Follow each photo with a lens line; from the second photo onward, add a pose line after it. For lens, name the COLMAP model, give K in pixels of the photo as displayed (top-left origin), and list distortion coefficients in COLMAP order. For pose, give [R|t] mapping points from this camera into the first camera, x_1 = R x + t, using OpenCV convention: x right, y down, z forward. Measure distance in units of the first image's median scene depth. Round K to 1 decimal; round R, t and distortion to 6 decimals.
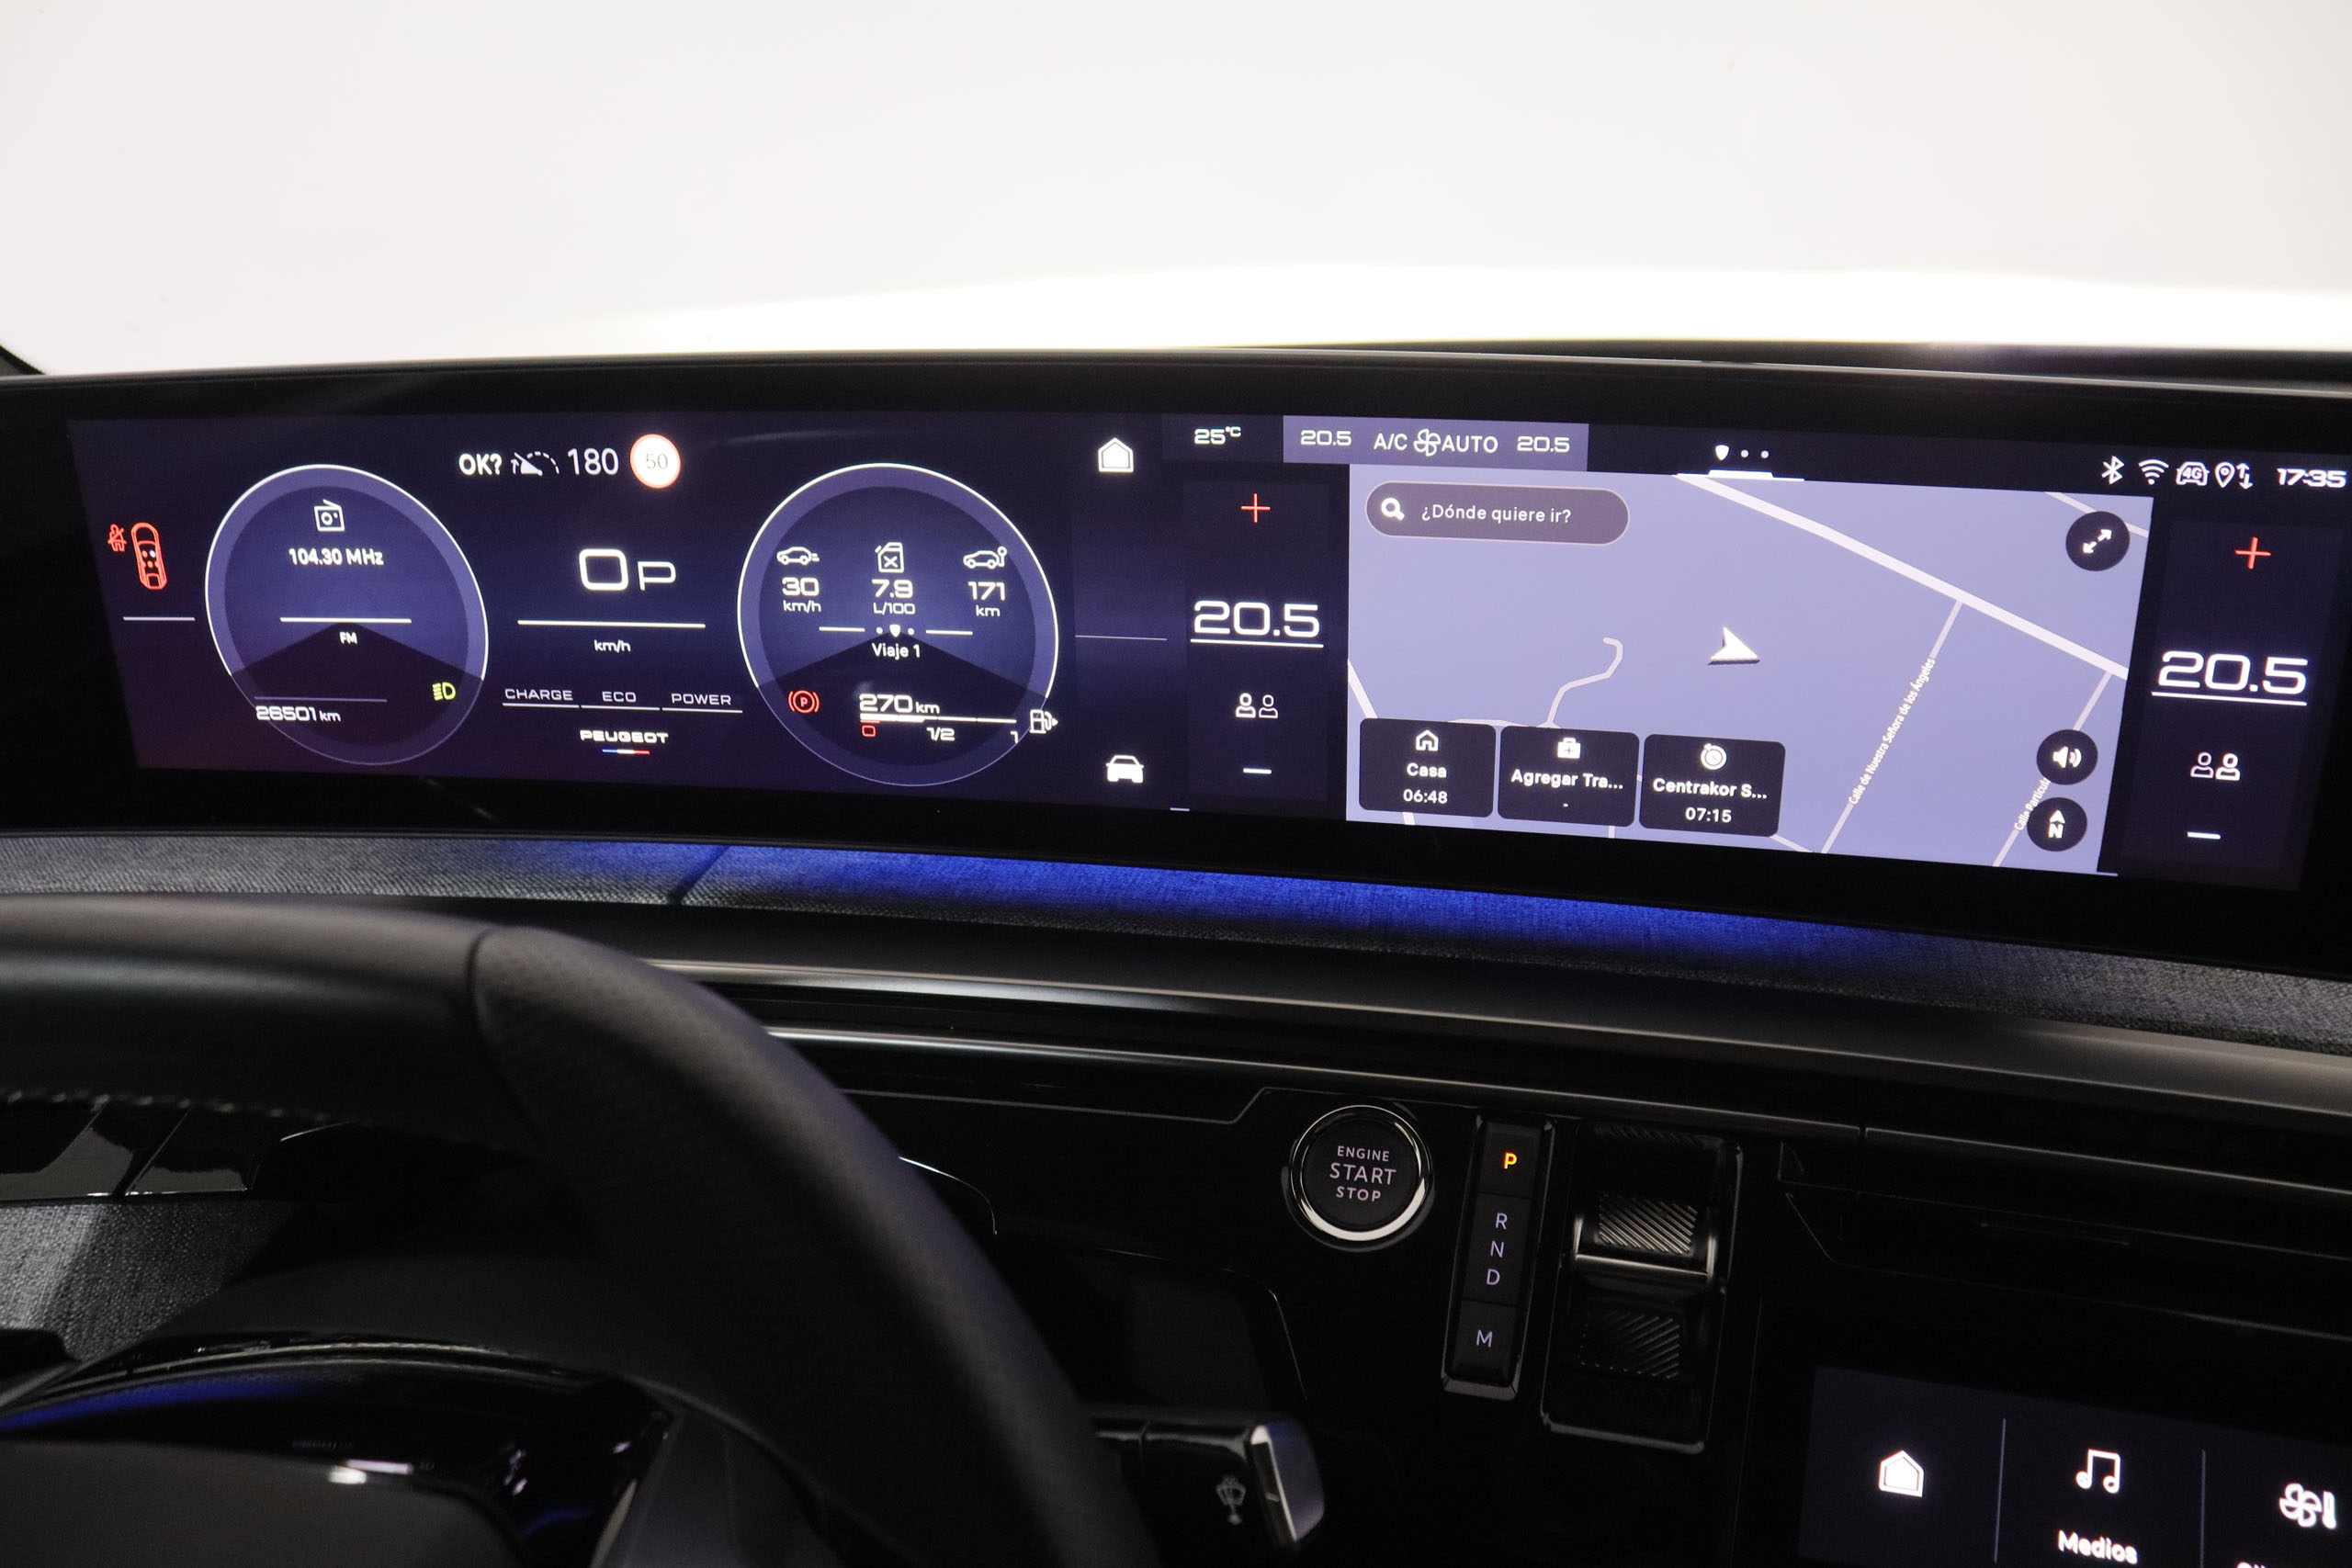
lens RADIAL K [[1960.8, 0, 1176.0], [0, 1960.8, 784.0], [0, 0, 1]] dist [-0.175995, 0.174038]
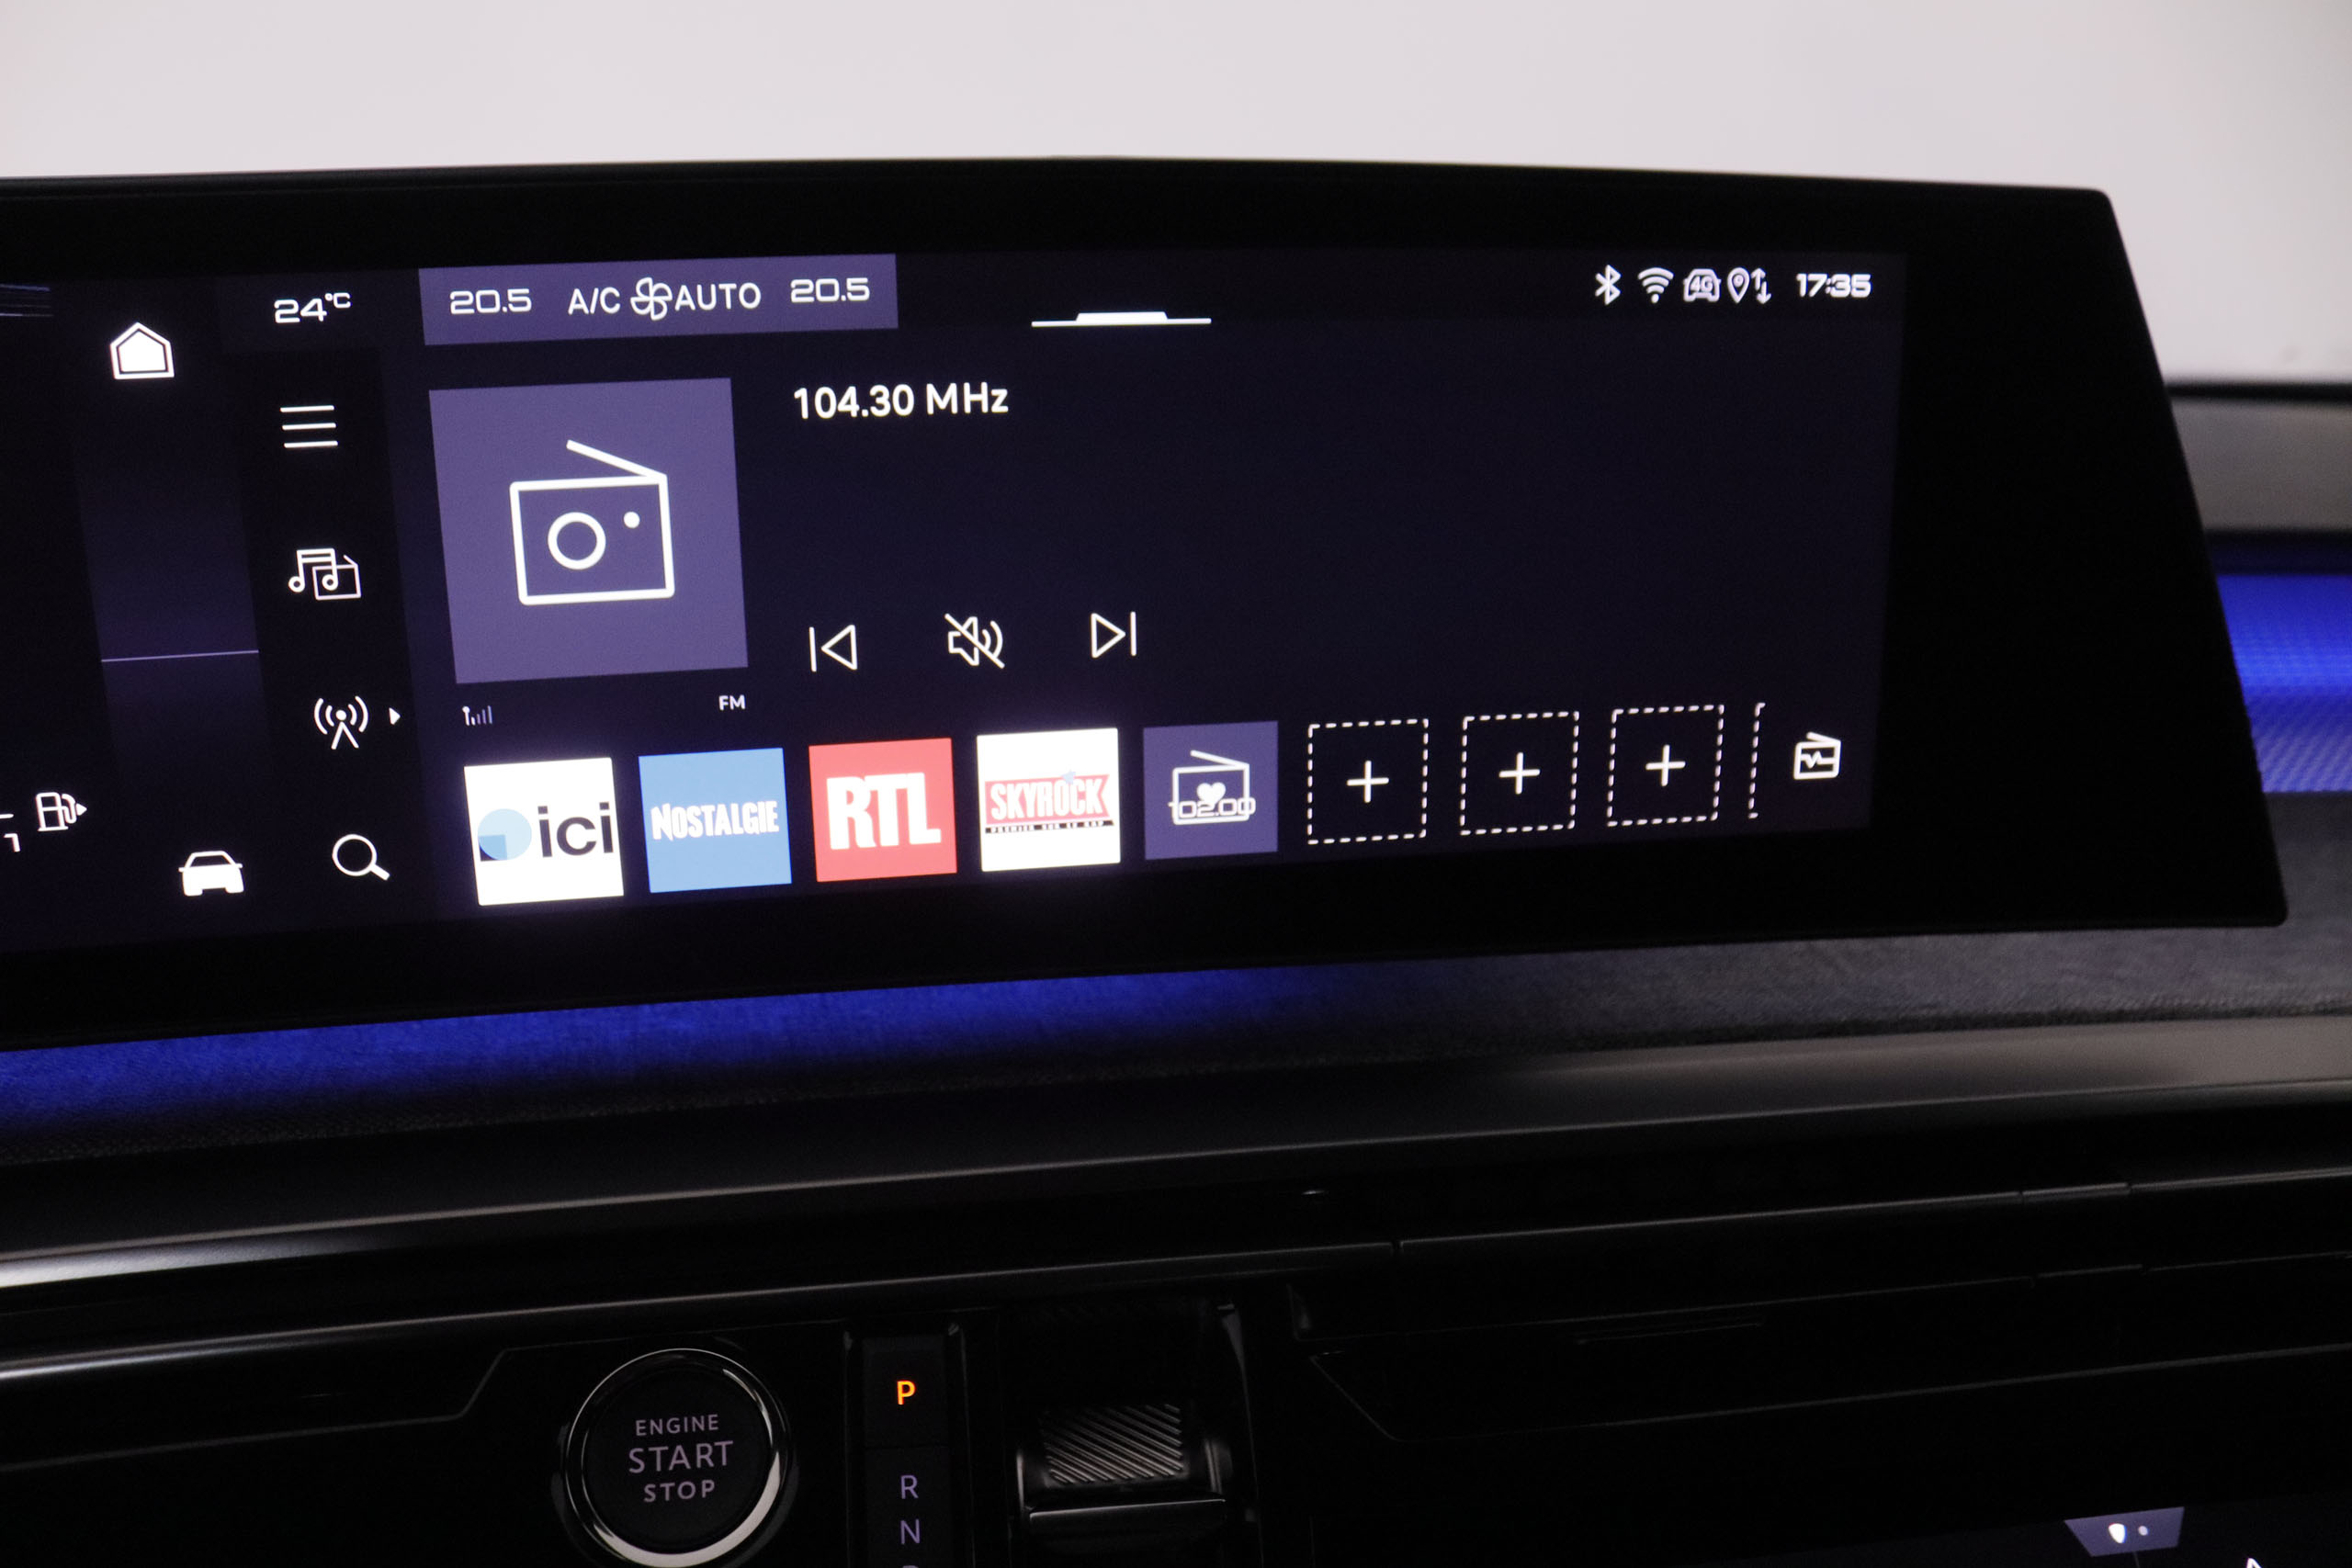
lens RADIAL K [[1879.5, 0, 1176.0], [0, 1879.5, 784.0], [0, 0, 1]] dist [-0.169239, 0.126300]
pose [[0.909908, -0.095545, 0.403657, 0.023903], [0.139330, 0.986972, -0.080457, 0.054419], [-0.390711, 0.129450, 0.911366, 0.369777]]
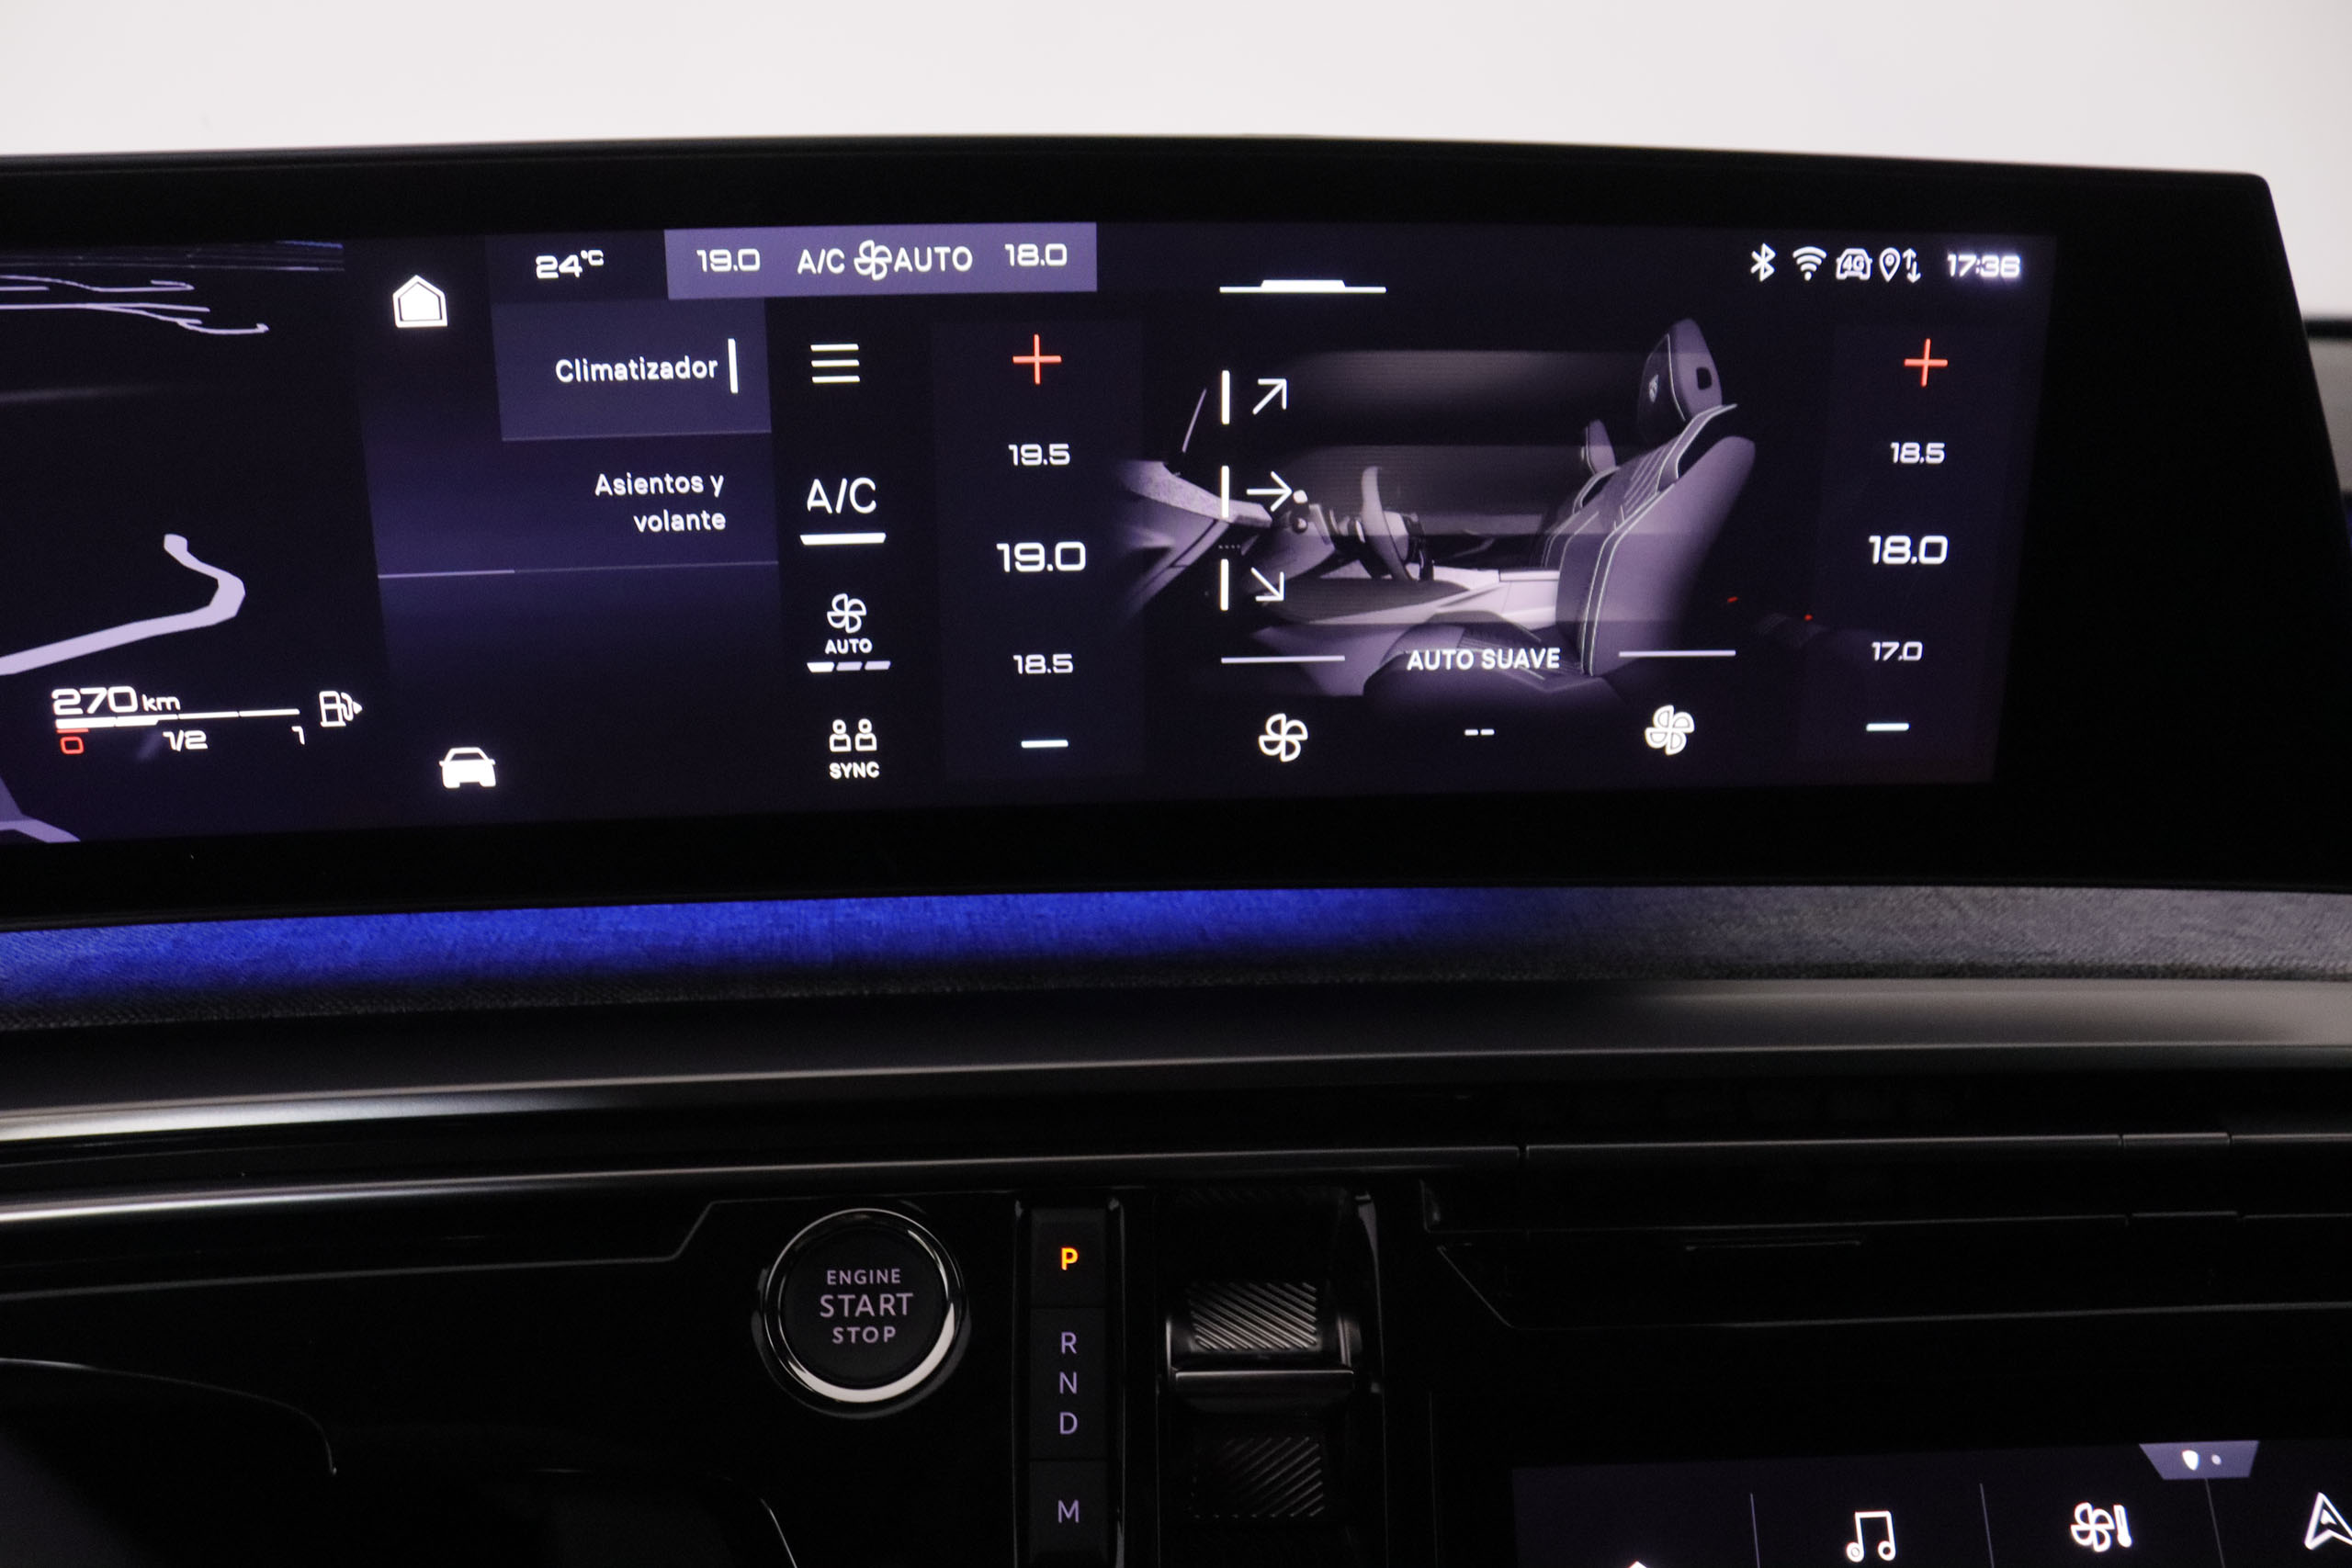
lens RADIAL K [[1885.6, 0, 1176.0], [0, 1885.6, 784.0], [0, 0, 1]] dist [-0.168630, 0.130305]
pose [[0.944703, -0.079995, 0.318021, 0.002689], [0.096054, 0.994757, -0.035114, 0.046291], [-0.313545, 0.063719, 0.947433, 0.314719]]
